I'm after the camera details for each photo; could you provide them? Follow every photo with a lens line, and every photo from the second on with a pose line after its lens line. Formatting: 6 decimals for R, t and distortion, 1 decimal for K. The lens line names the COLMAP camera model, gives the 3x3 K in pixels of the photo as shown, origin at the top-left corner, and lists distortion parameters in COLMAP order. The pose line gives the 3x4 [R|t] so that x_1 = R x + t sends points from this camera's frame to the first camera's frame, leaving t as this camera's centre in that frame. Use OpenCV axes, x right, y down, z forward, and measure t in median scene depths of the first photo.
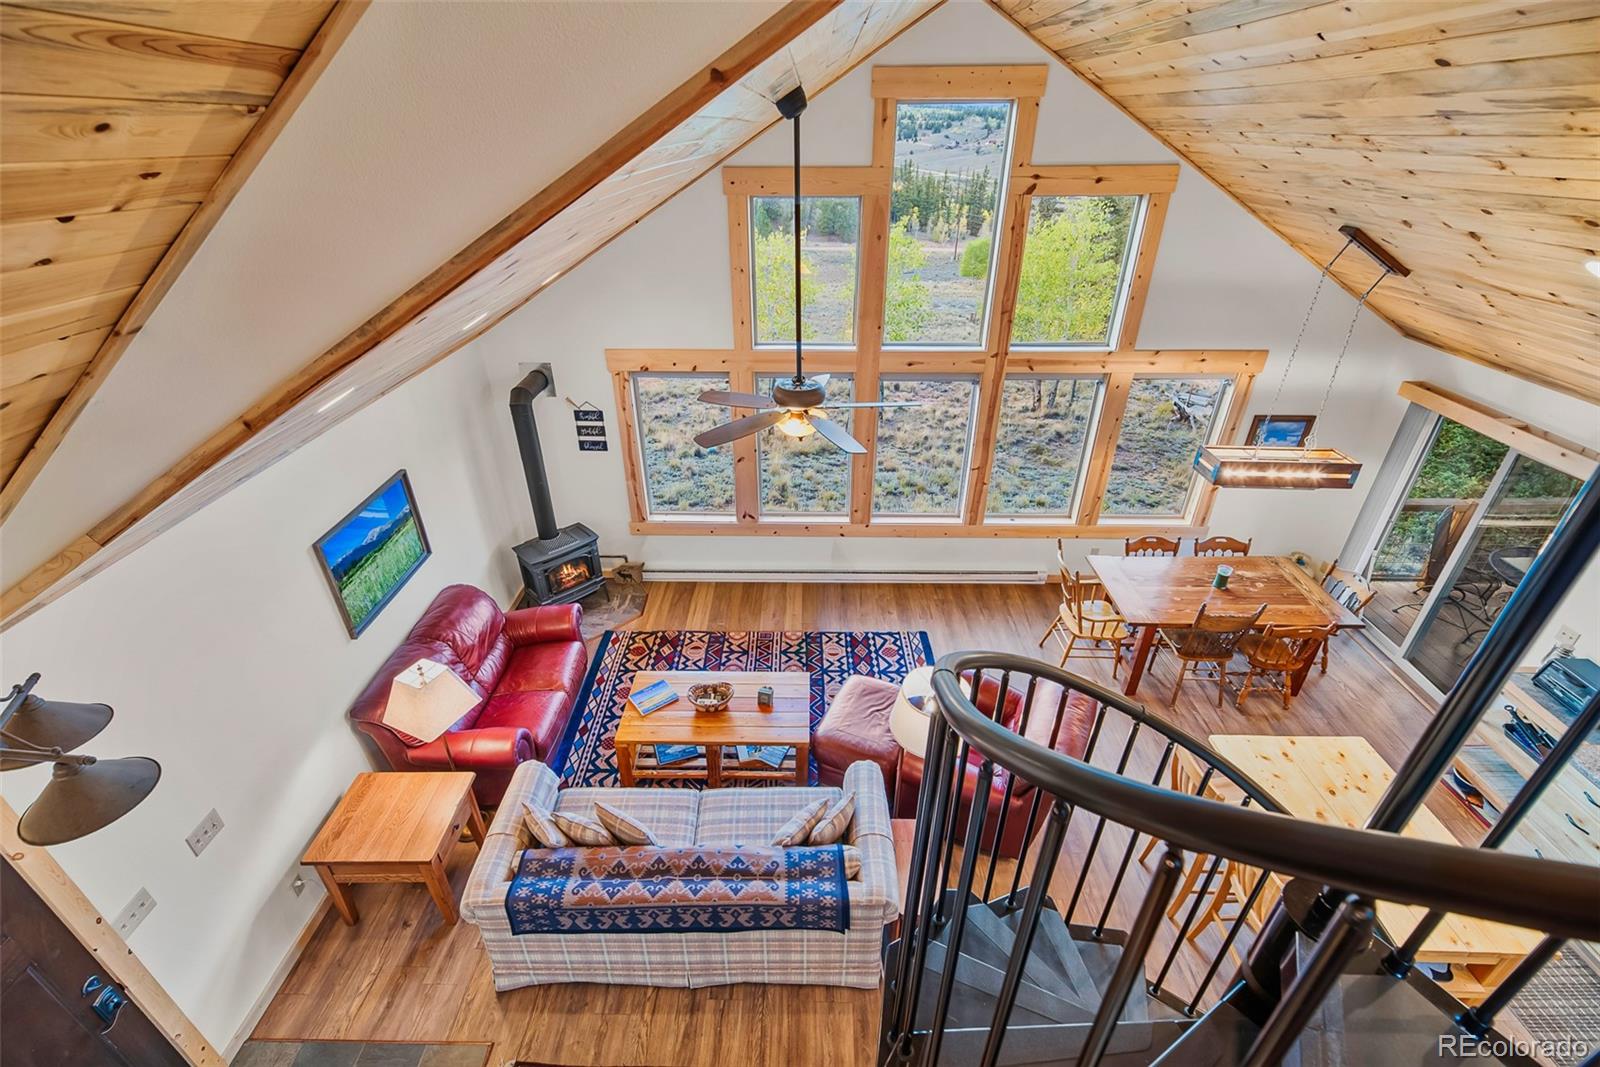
lens RADIAL K [[698.4, 0, 797.2], [0, 698.4, 534.3], [0, 0, 1]] dist [0.008351, 0.000737]
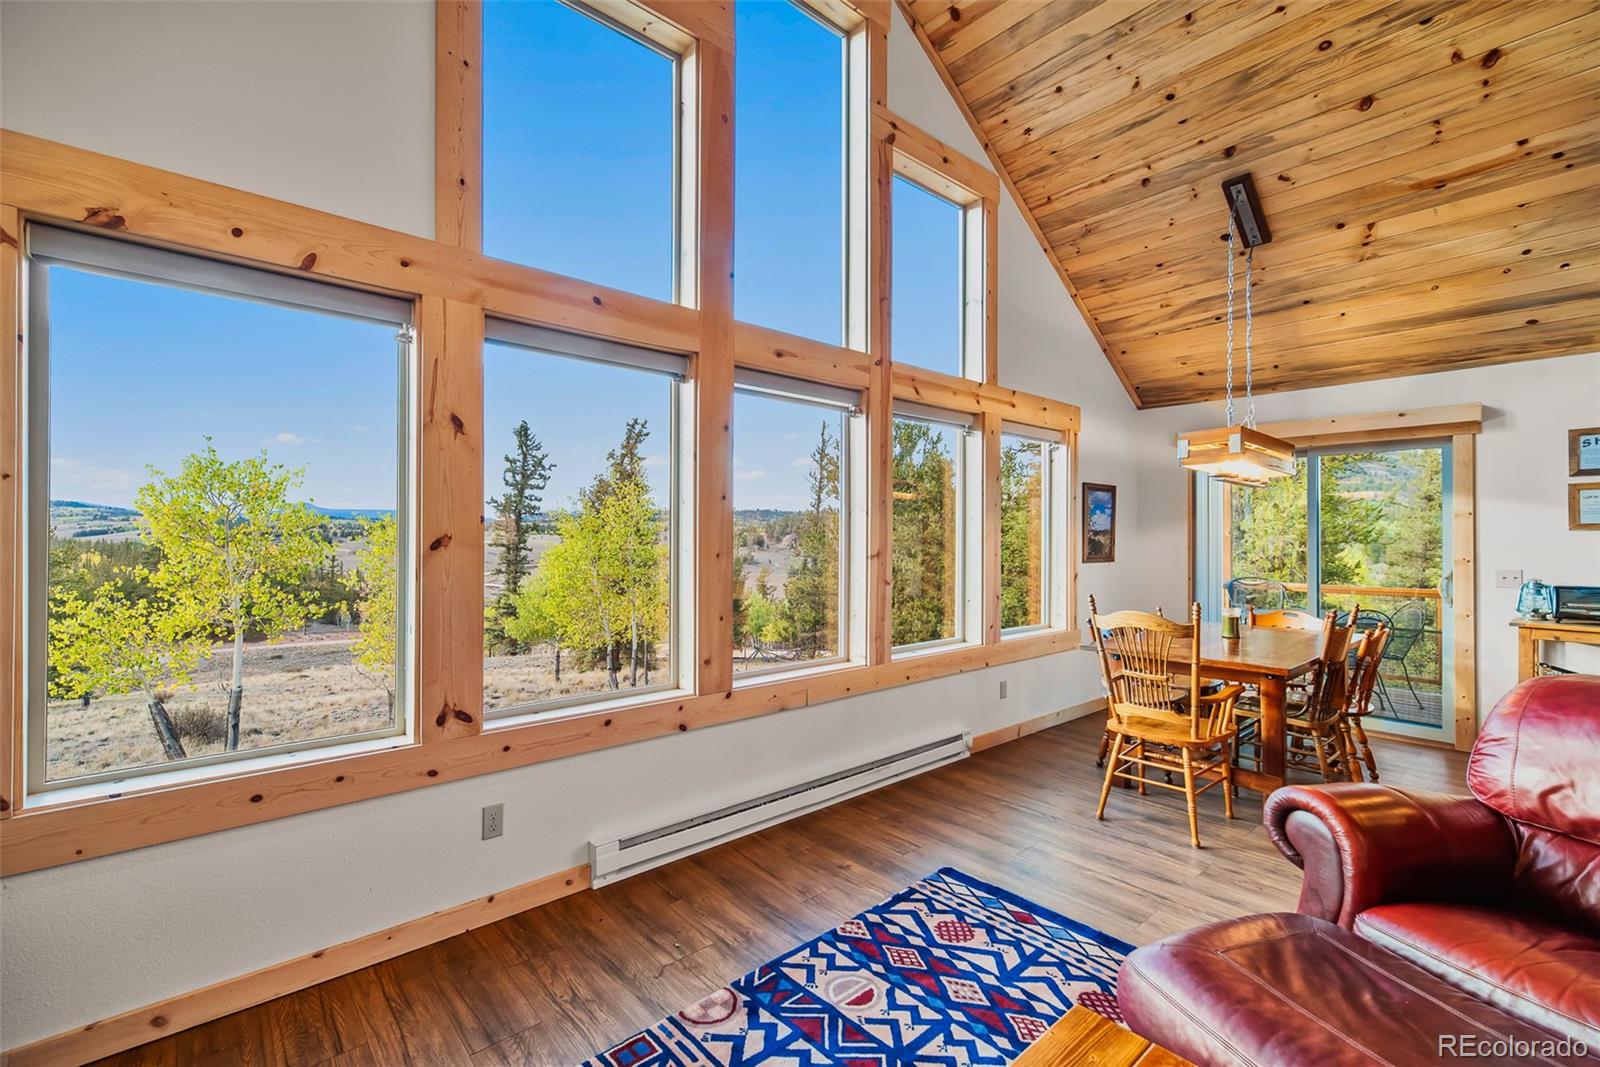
lens RADIAL K [[694.2, 0, 797.1], [0, 694.2, 534.4], [0, 0, 1]] dist [0.008108, 0.000631]
pose [[0.740172, 0.006861, 0.672382, -0.201448], [0.334427, 0.863748, -0.376958, 0.096619], [-0.583356, 0.503876, 0.637028, 0.705806]]
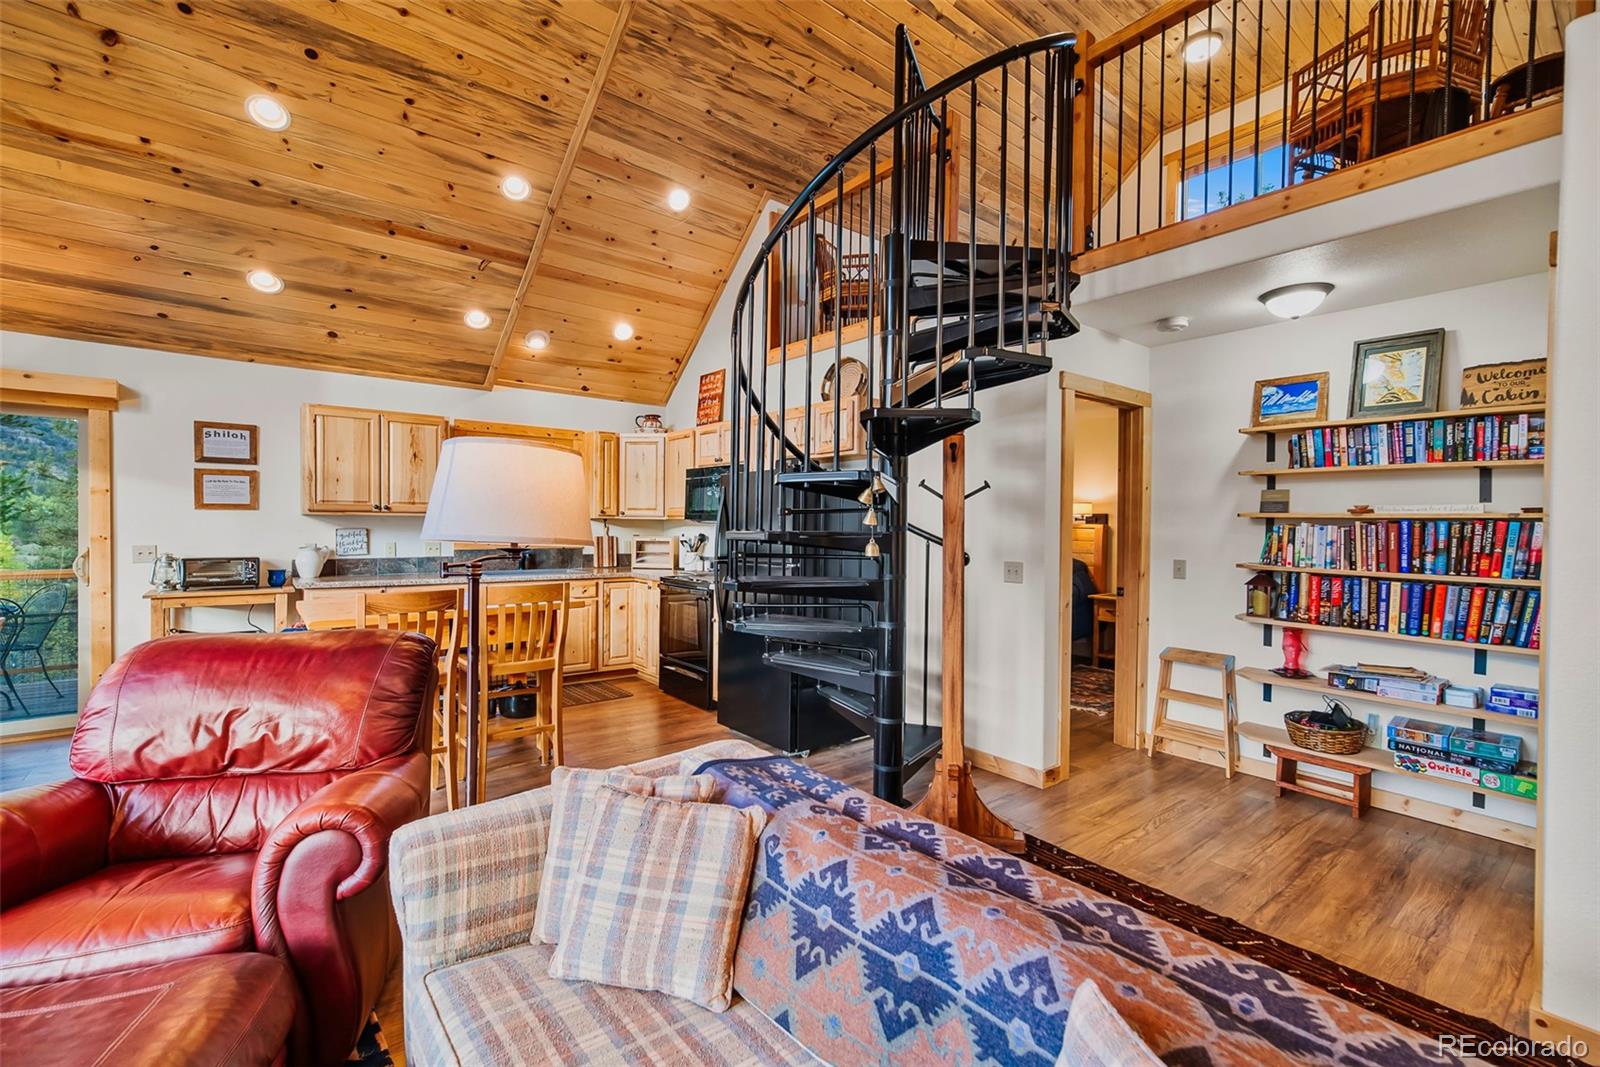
lens RADIAL K [[688.4, 0, 796.7], [0, 688.4, 534.1], [0, 0, 1]] dist [0.008756, 0.000197]
pose [[-0.639476, -0.016315, 0.768638, -0.205104], [0.378043, 0.863882, 0.332854, 0.107672], [-0.669443, 0.503430, -0.546264, 0.687248]]
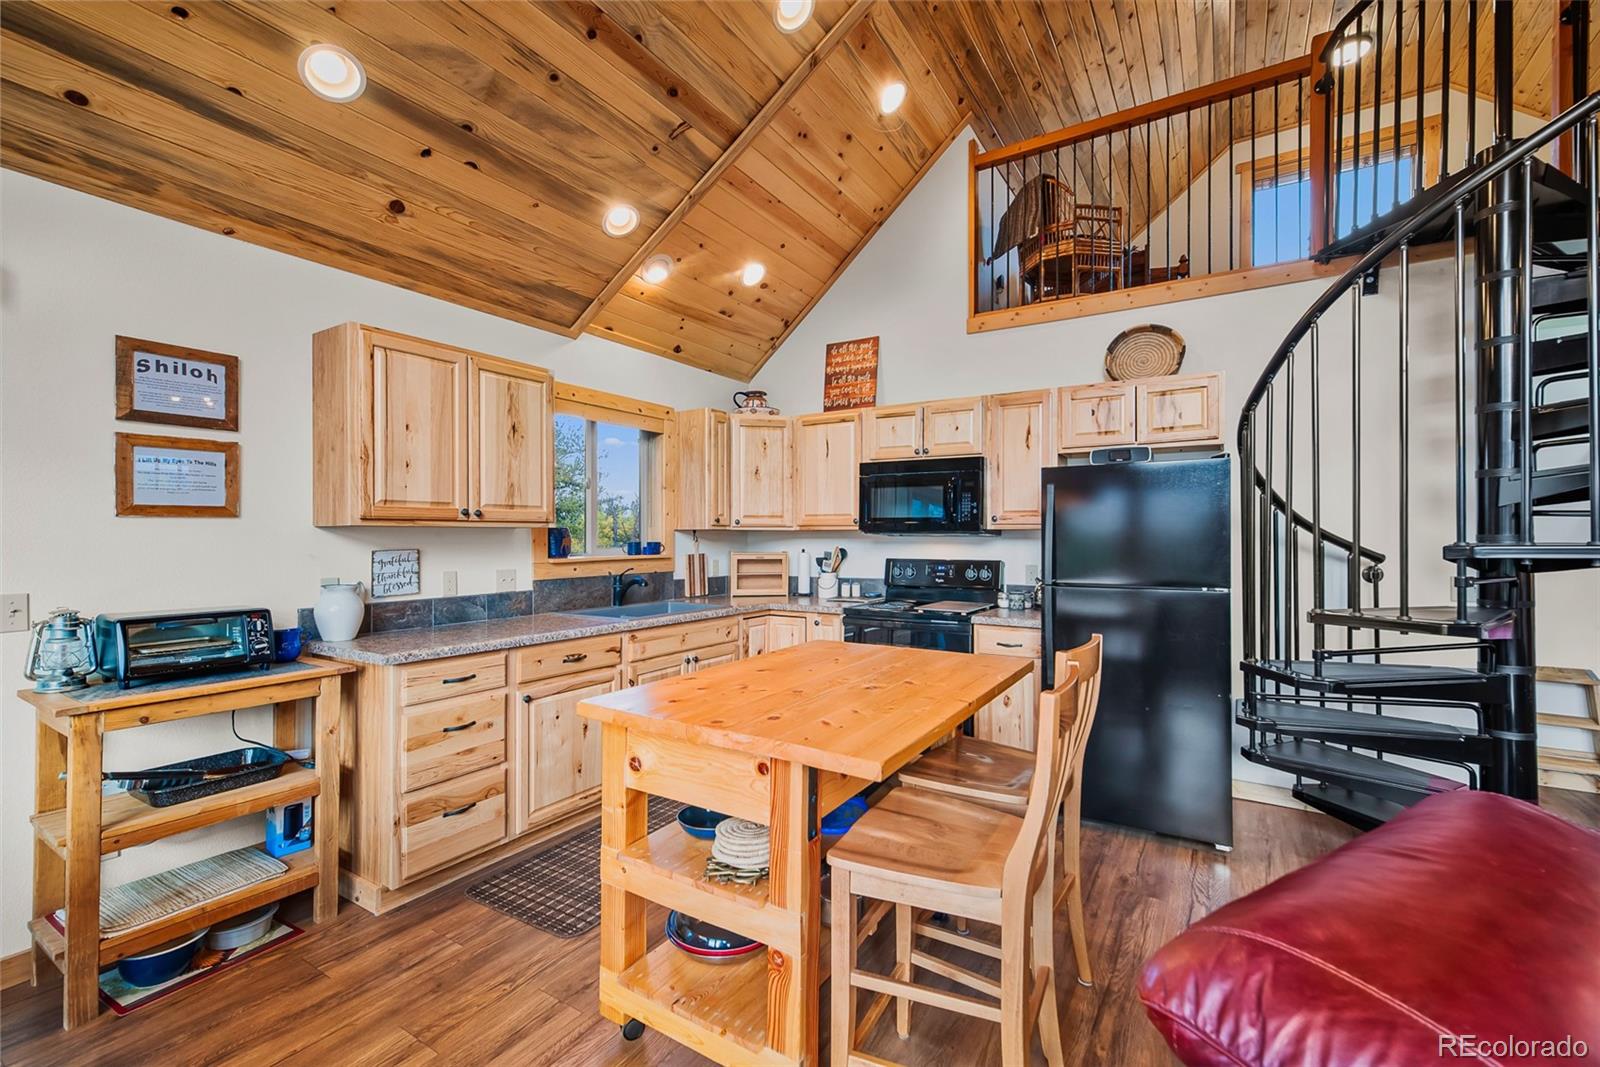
lens RADIAL K [[688.4, 0, 796.7], [0, 688.4, 534.1], [0, 0, 1]] dist [0.008756, 0.000197]
pose [[-0.856049, 0.002596, 0.516888, 0.310274], [0.260889, 0.865439, 0.427728, 0.030045], [-0.446225, 0.501007, -0.741536, 0.821177]]
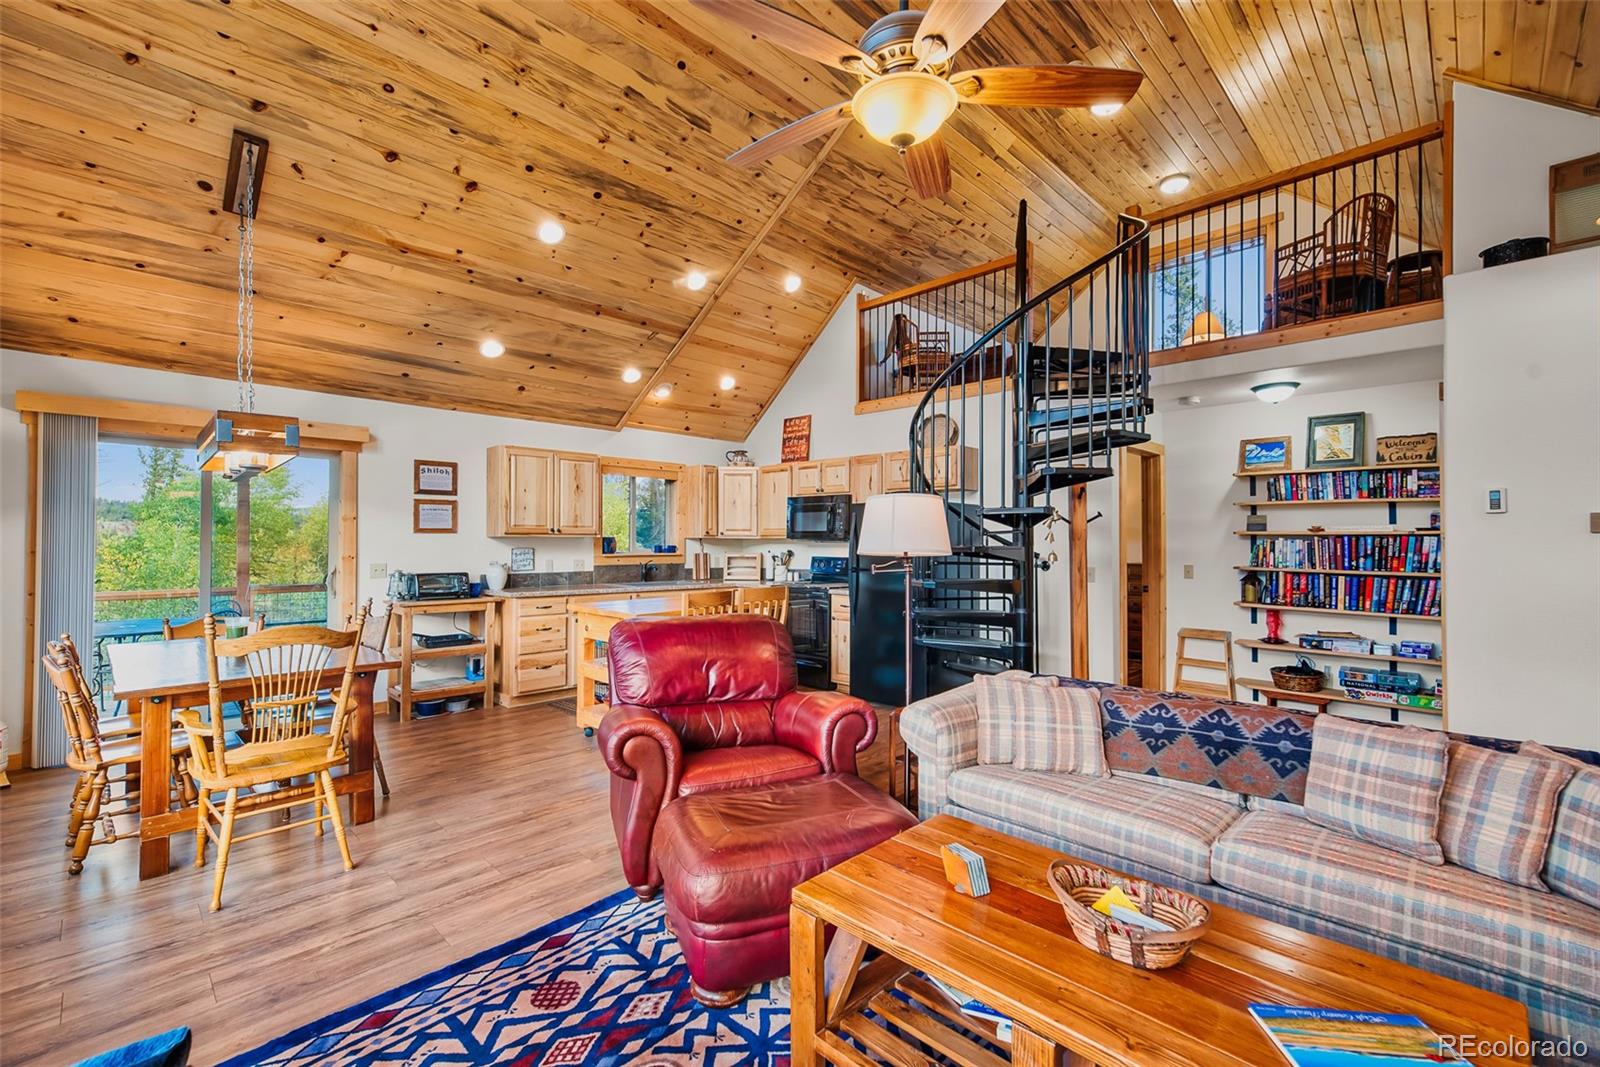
lens RADIAL K [[688.4, 0, 796.7], [0, 688.4, 534.1], [0, 0, 1]] dist [0.008756, 0.000197]
pose [[-0.723906, 0.007572, 0.689857, -0.189035], [0.345312, 0.869646, 0.352810, -0.061791], [-0.597260, 0.493617, -0.632157, 0.981128]]
